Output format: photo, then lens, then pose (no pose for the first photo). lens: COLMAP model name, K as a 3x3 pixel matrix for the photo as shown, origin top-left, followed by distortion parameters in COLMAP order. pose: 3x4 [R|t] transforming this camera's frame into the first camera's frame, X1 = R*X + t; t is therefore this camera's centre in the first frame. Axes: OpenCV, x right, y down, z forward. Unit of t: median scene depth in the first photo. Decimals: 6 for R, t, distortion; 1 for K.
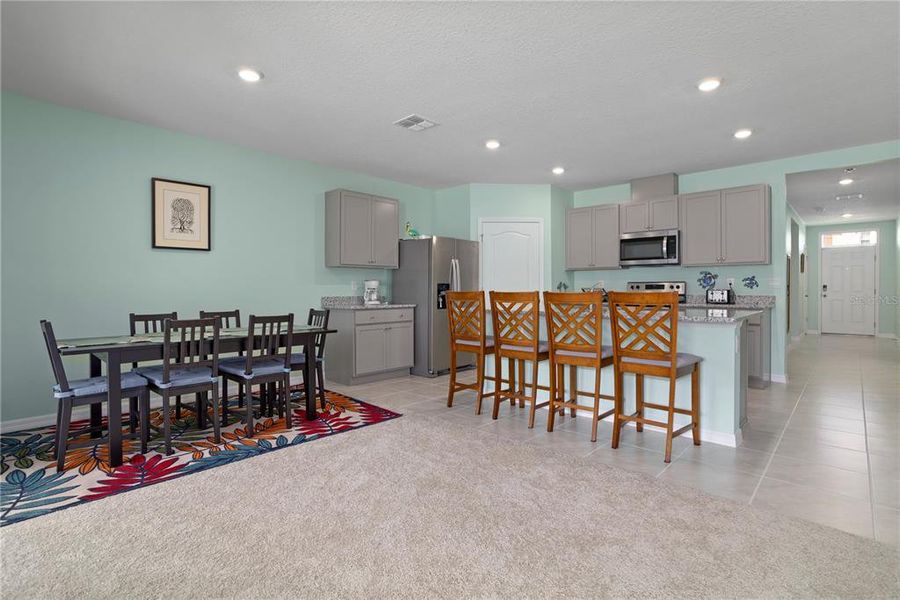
lens RADIAL K [[440.8, 0, 453.7], [0, 440.8, 299.6], [0, 0, 1]] dist [-0.021605, 0.000729]
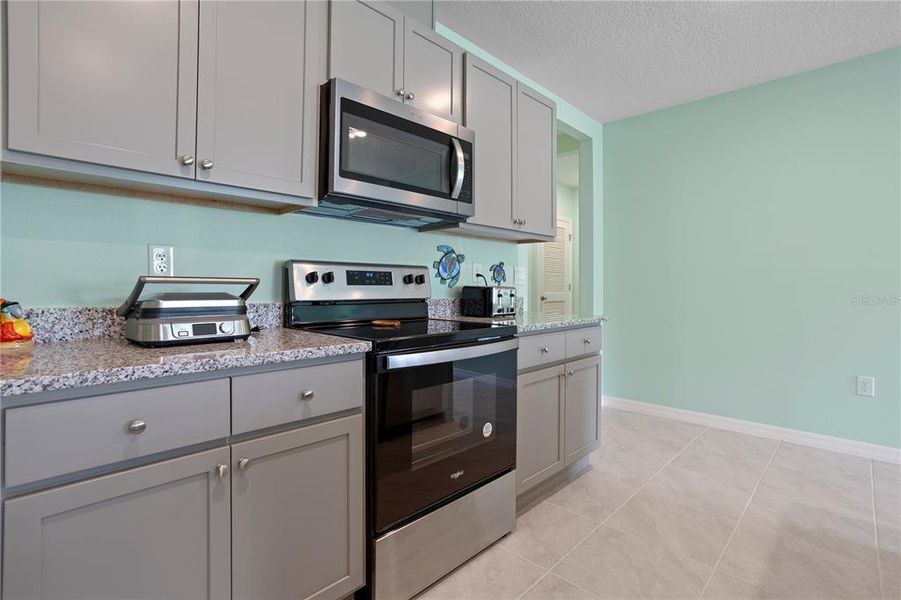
lens RADIAL K [[439.0, 0, 451.8], [0, 439.0, 288.8], [0, 0, 1]] dist [-0.002521, 0.000018]
pose [[0.000072, -0.005078, 0.999987, 0.121068], [0.017657, 0.999831, 0.005076, -0.022345], [-0.999844, 0.017656, 0.000162, 0.989379]]
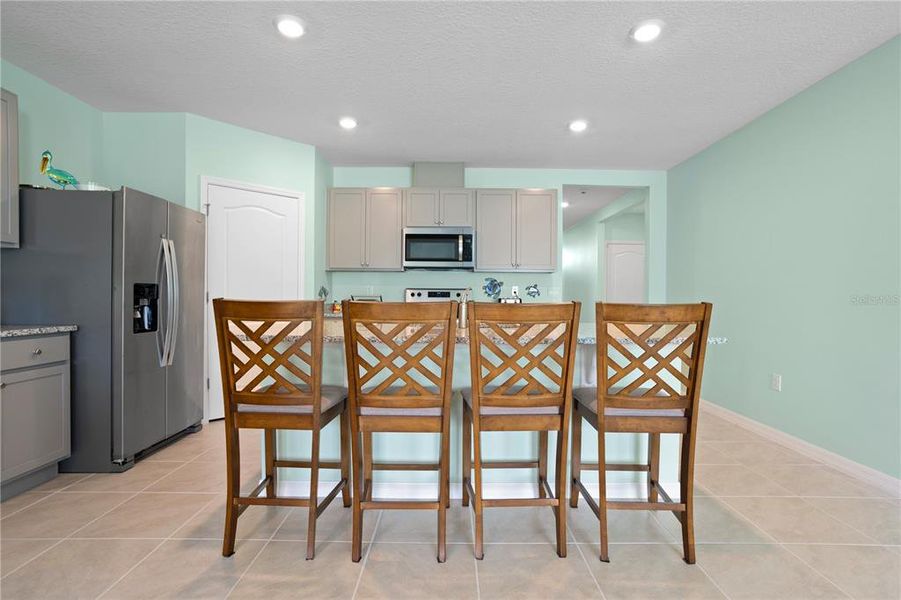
lens RADIAL K [[441.3, 0, 454.2], [0, 441.3, 299.6], [0, 0, 1]] dist [-0.021605, 0.000729]
pose [[0.729917, 0.003789, 0.683525, -0.105908], [0.007615, 0.999877, -0.013675, -0.007832], [-0.683493, 0.015187, 0.729799, 0.381857]]
